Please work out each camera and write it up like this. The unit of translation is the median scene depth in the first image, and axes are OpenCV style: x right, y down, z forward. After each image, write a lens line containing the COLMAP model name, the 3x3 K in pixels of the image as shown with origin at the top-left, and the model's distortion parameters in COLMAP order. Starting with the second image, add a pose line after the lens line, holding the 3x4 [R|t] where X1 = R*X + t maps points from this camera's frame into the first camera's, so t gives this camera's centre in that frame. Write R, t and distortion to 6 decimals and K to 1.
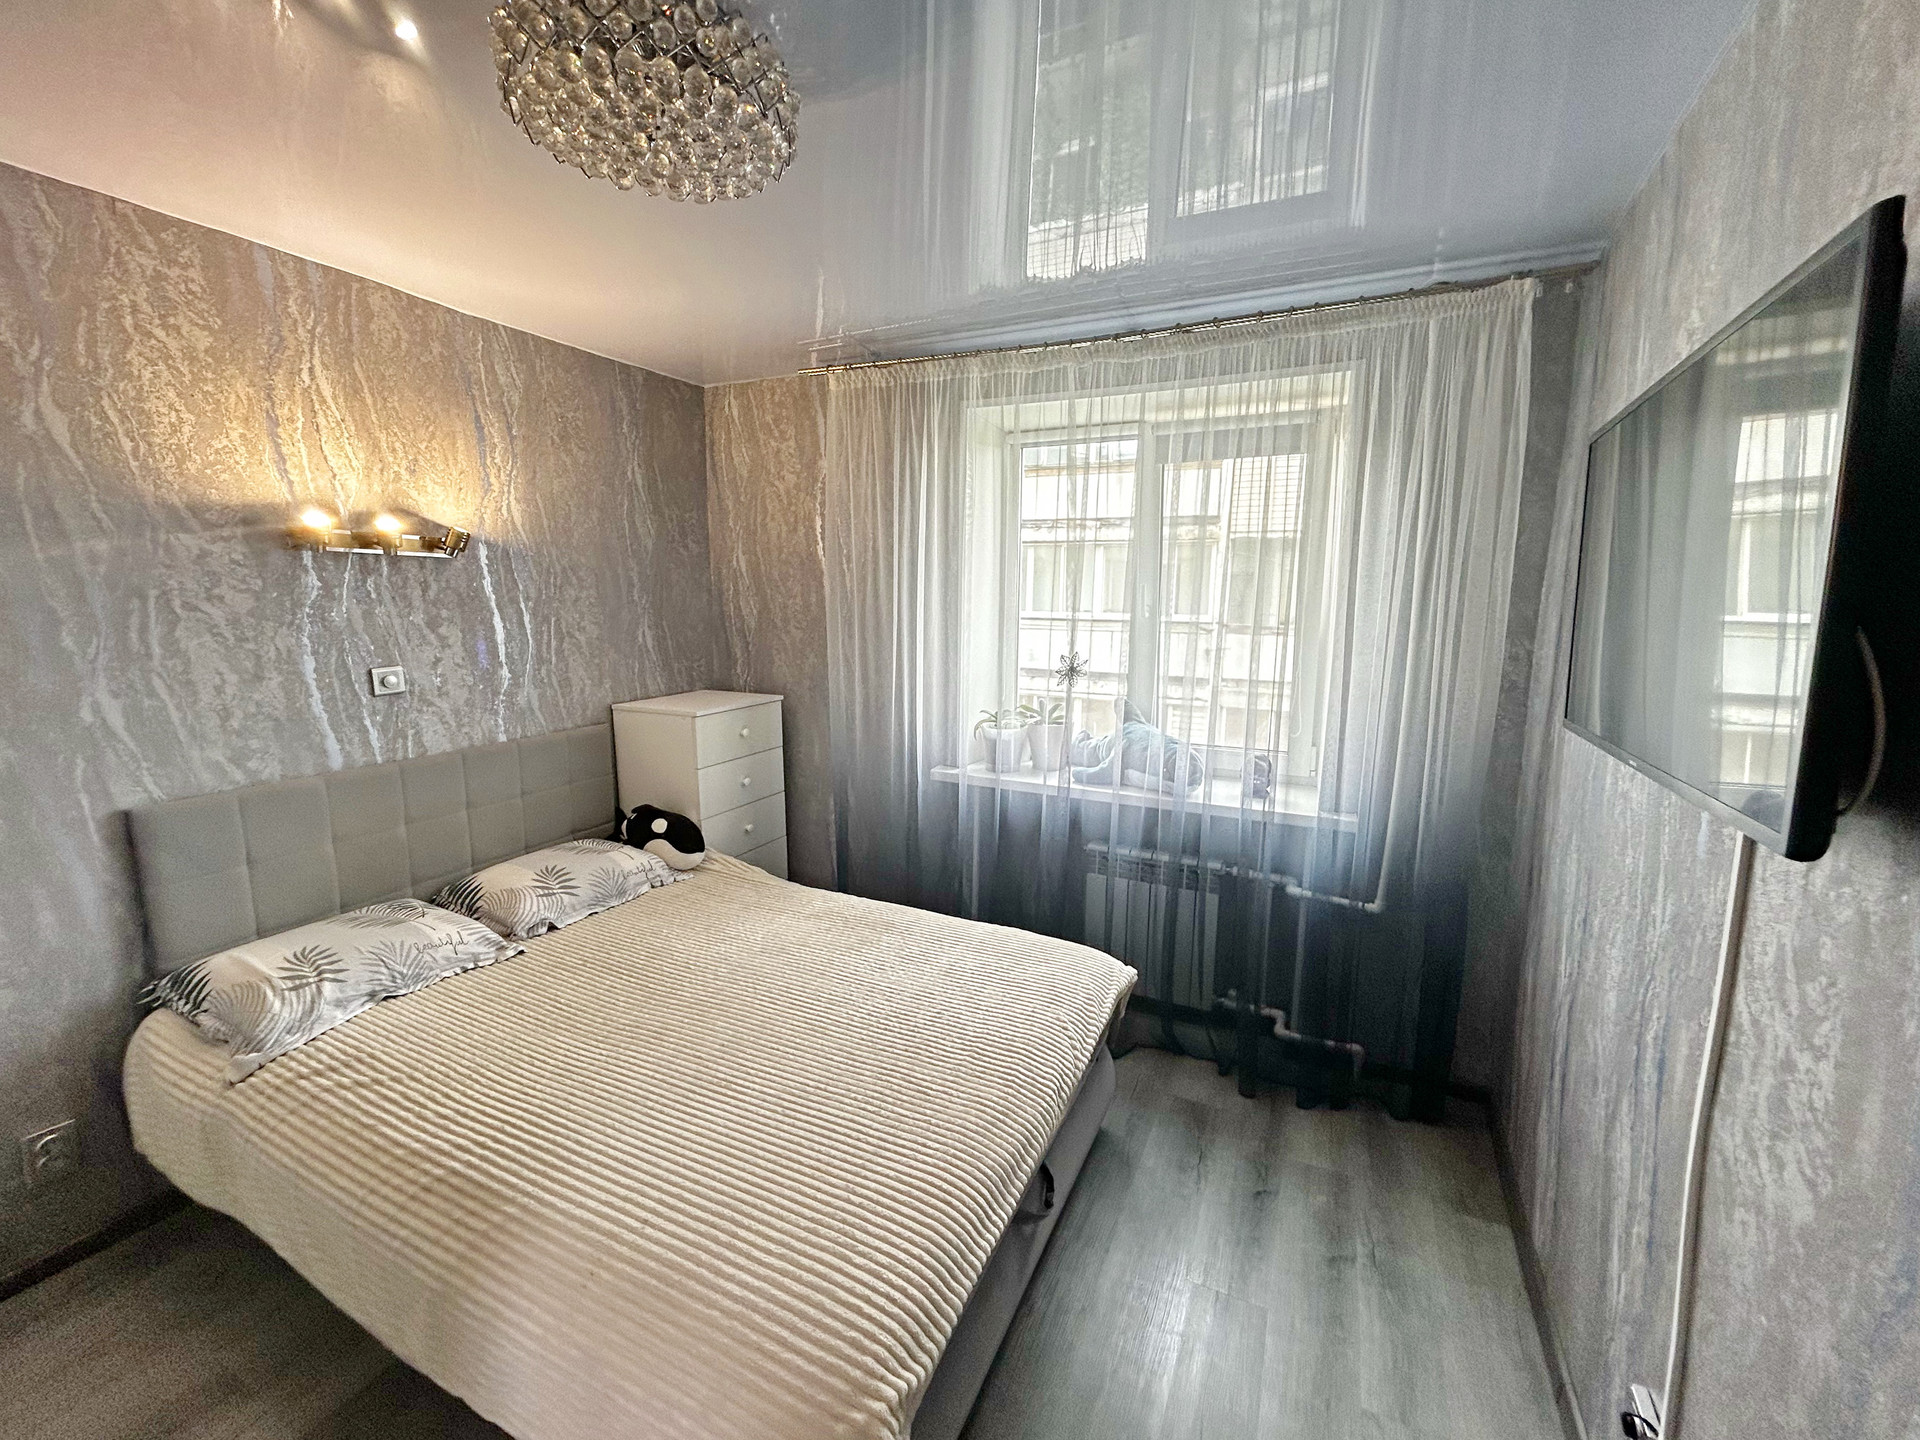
lens RADIAL K [[780.9, 0, 957.2], [0, 780.9, 714.6], [0, 0, 1]] dist [-0.003821, 0.001769]
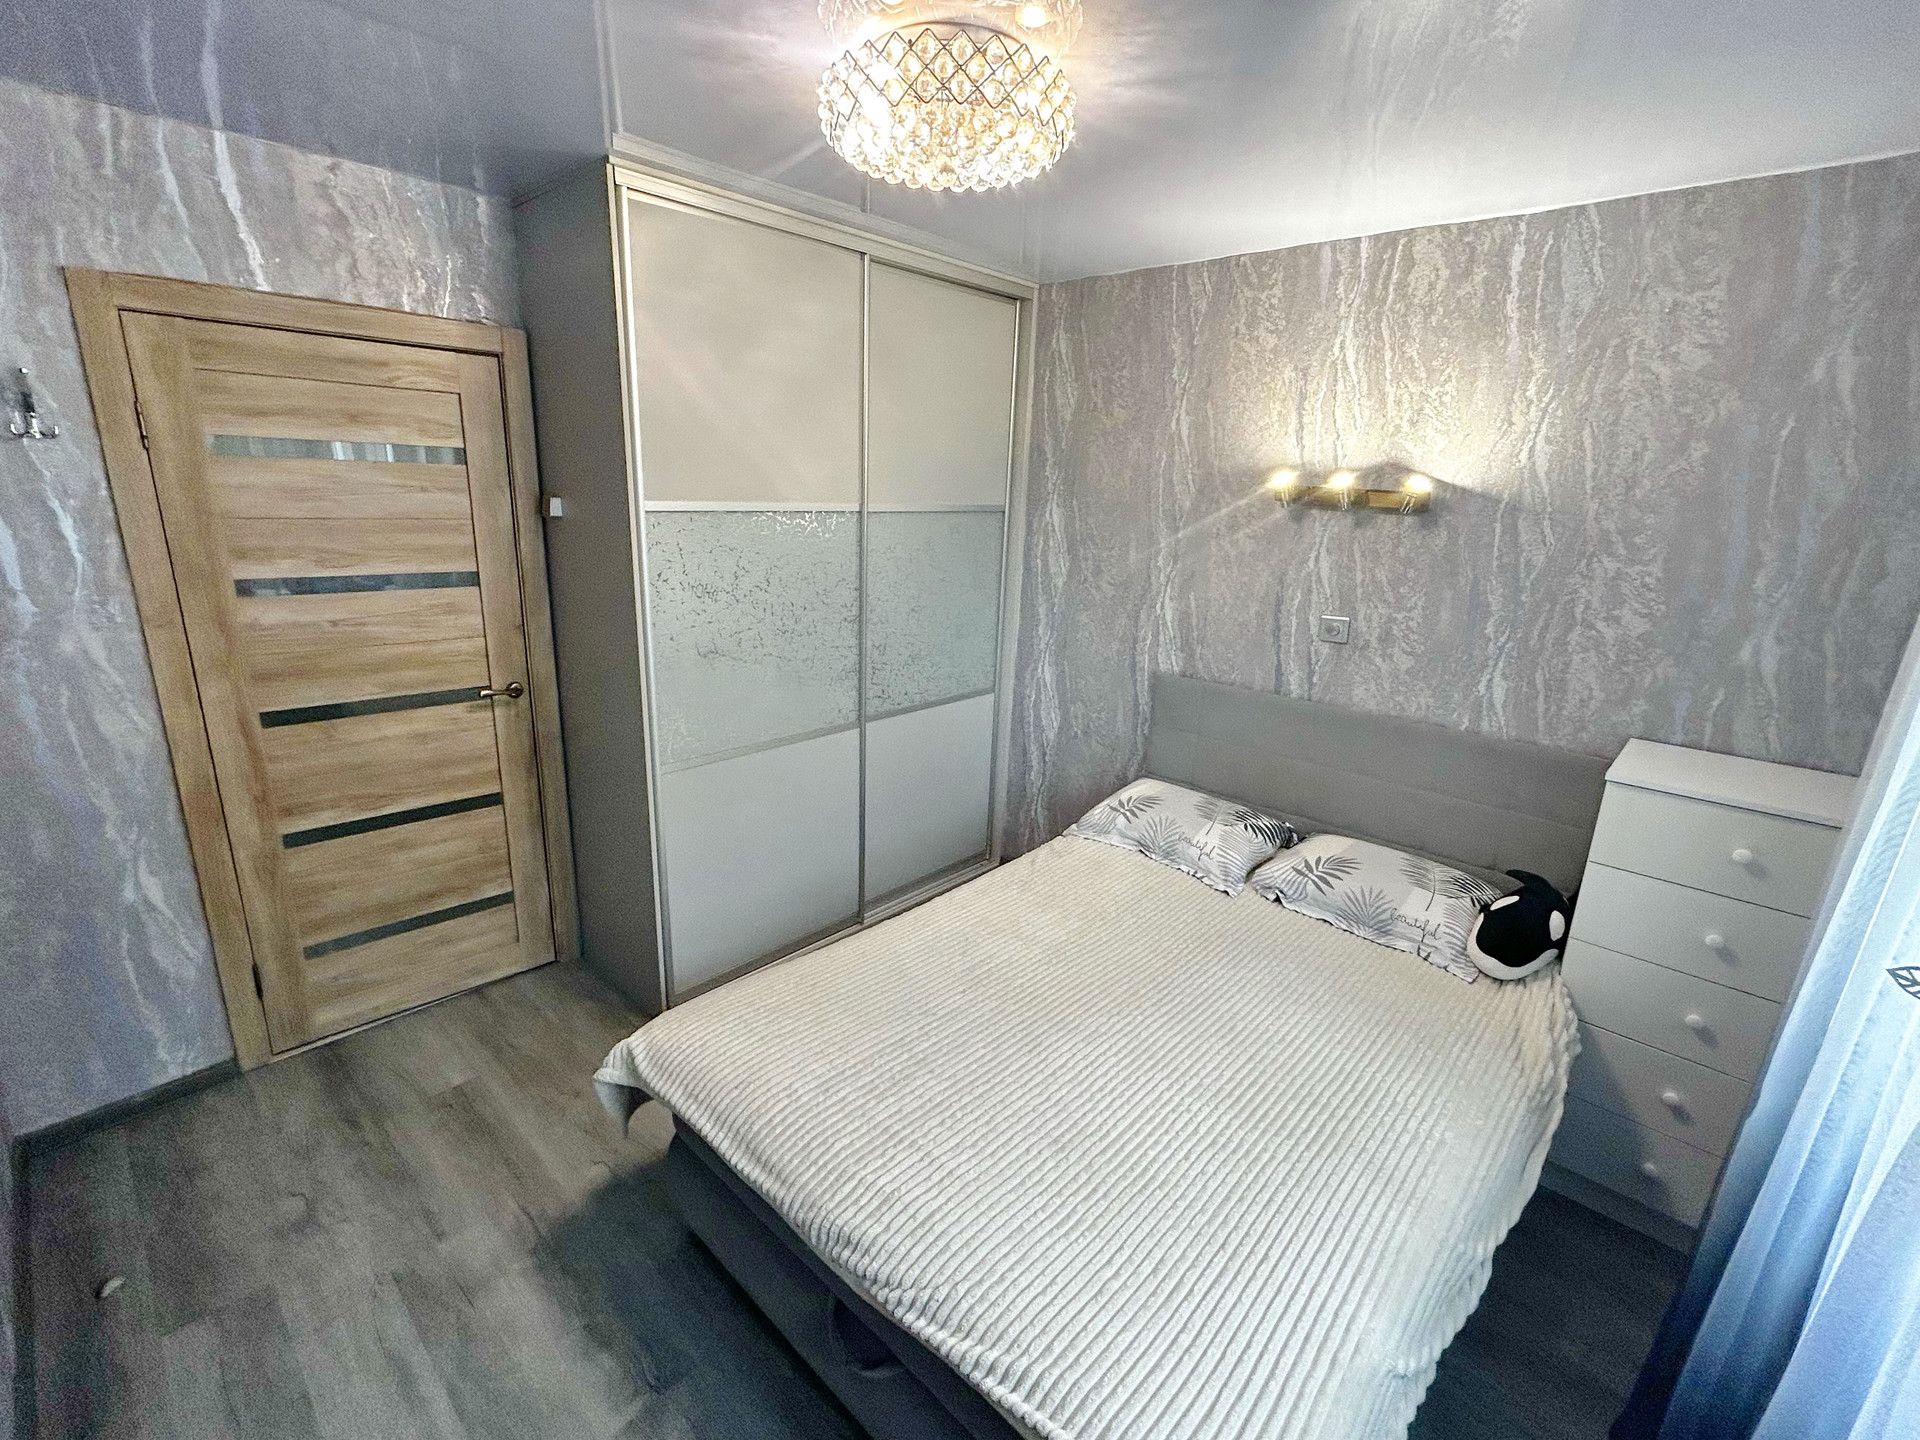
lens RADIAL K [[843.3, 0, 957.2], [0, 843.3, 721.6], [0, 0, 1]] dist [-0.002958, -0.000116]
pose [[-0.293390, 0.242810, -0.924644, 0.520644], [-0.190141, 0.933063, 0.305353, -0.180613], [0.936893, 0.265400, -0.227583, 0.818762]]
